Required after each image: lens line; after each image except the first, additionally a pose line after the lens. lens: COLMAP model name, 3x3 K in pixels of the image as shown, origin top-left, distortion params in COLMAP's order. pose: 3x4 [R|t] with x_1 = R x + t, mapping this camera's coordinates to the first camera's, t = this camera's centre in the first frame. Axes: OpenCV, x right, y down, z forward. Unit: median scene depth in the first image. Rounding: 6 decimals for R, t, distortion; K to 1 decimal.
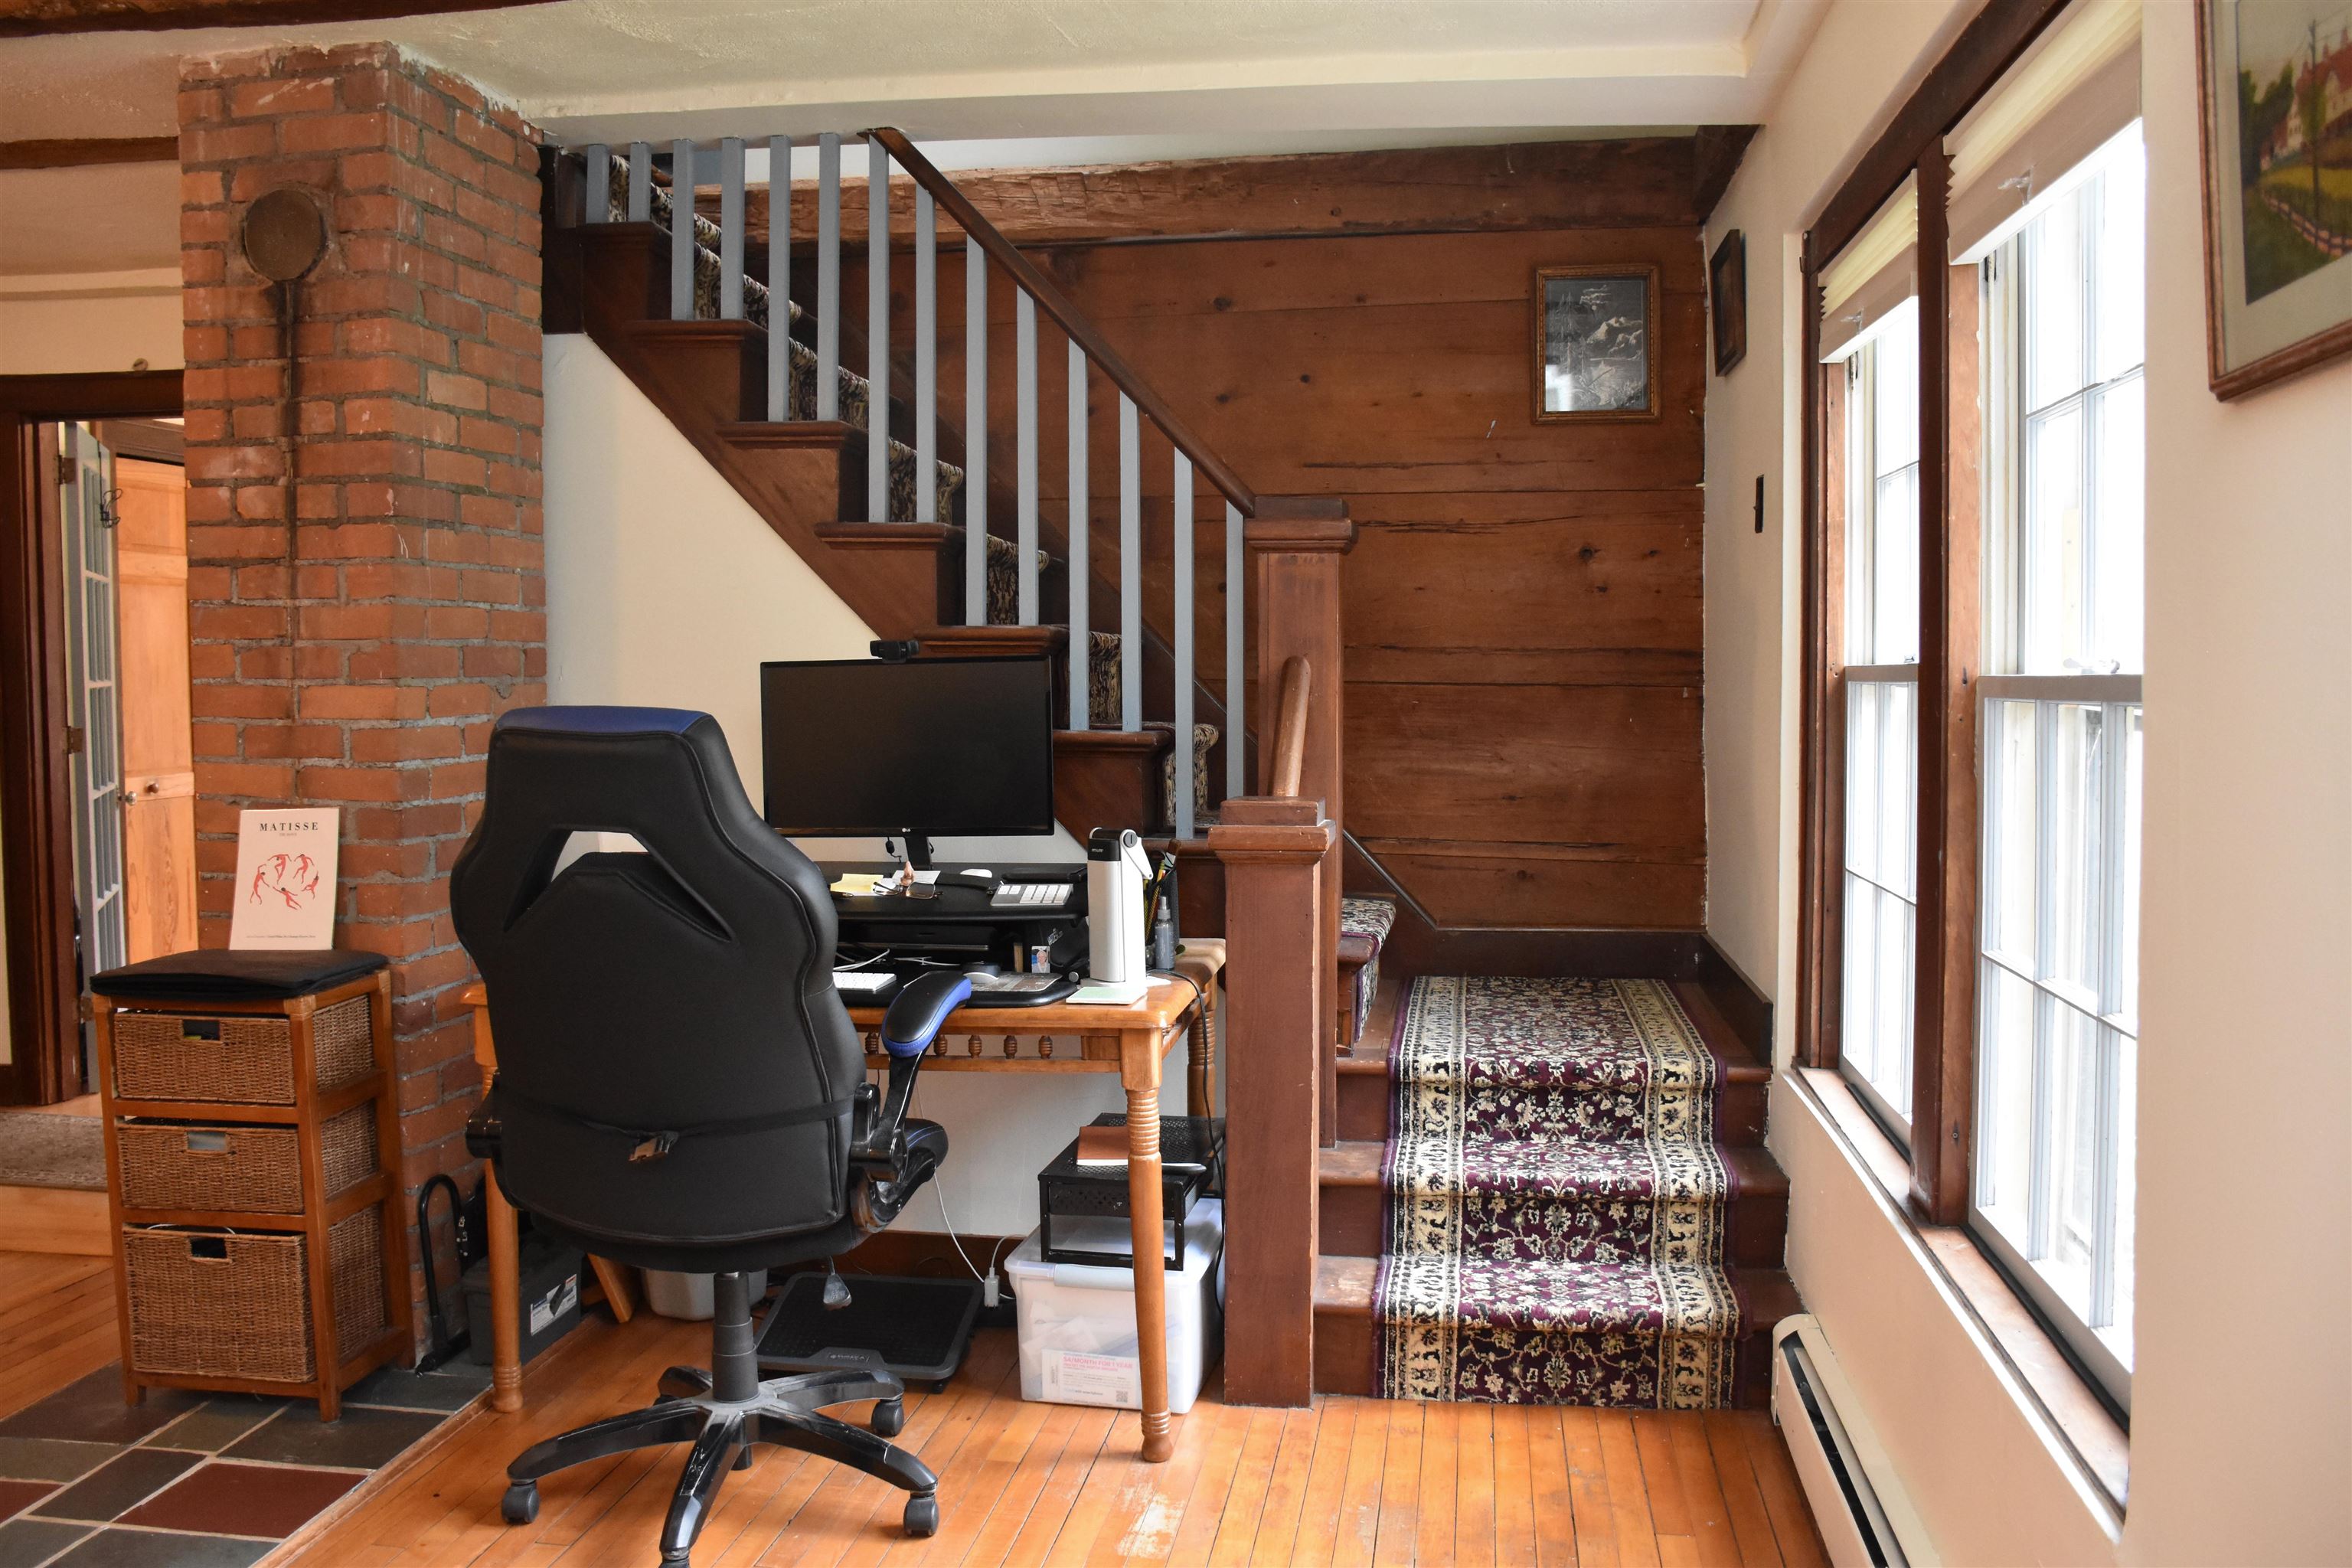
lens RADIAL K [[1910.1, 0, 1216.6], [0, 1910.1, 783.2], [0, 0, 1]] dist [-0.138678, 0.110684]
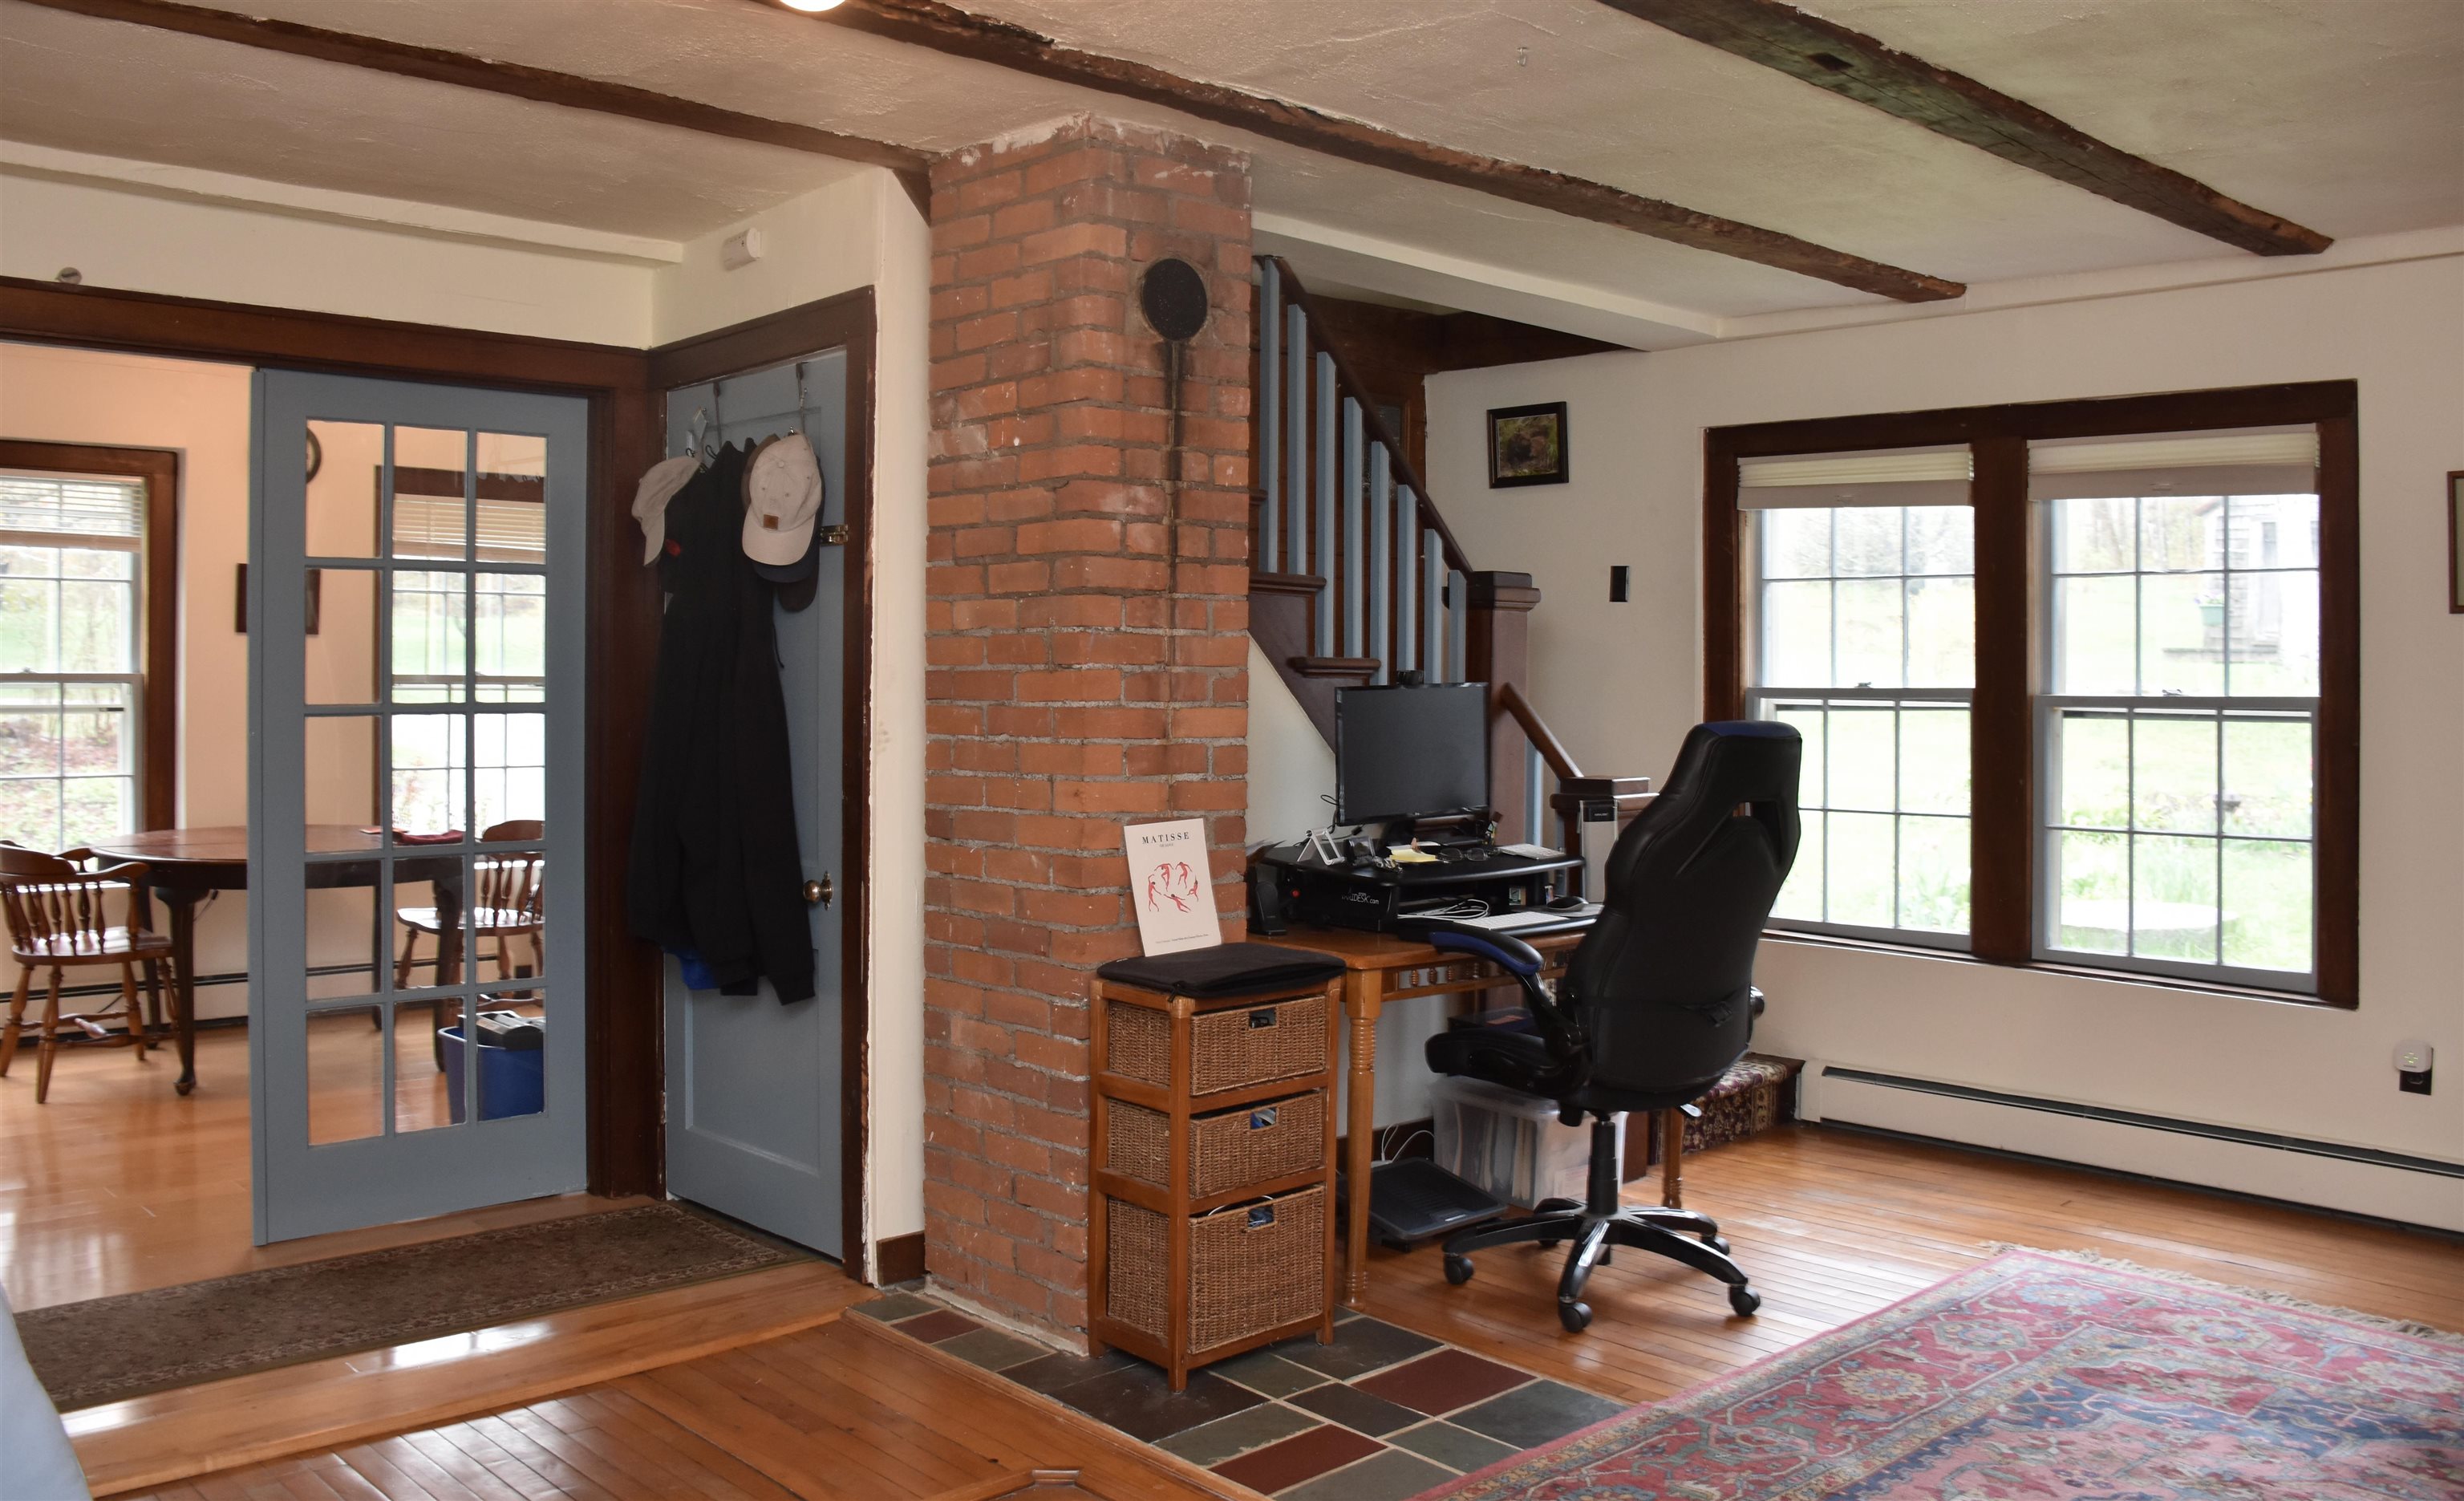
lens RADIAL K [[1990.4, 0, 1229.6], [0, 1990.4, 667.8], [0, 0, 1]] dist [-0.140886, -0.001529]
pose [[0.634853, 0.005378, 0.772614, -1.386246], [0.040537, 0.998367, -0.040258, -0.027767], [-0.771569, 0.056877, 0.633598, 0.233417]]
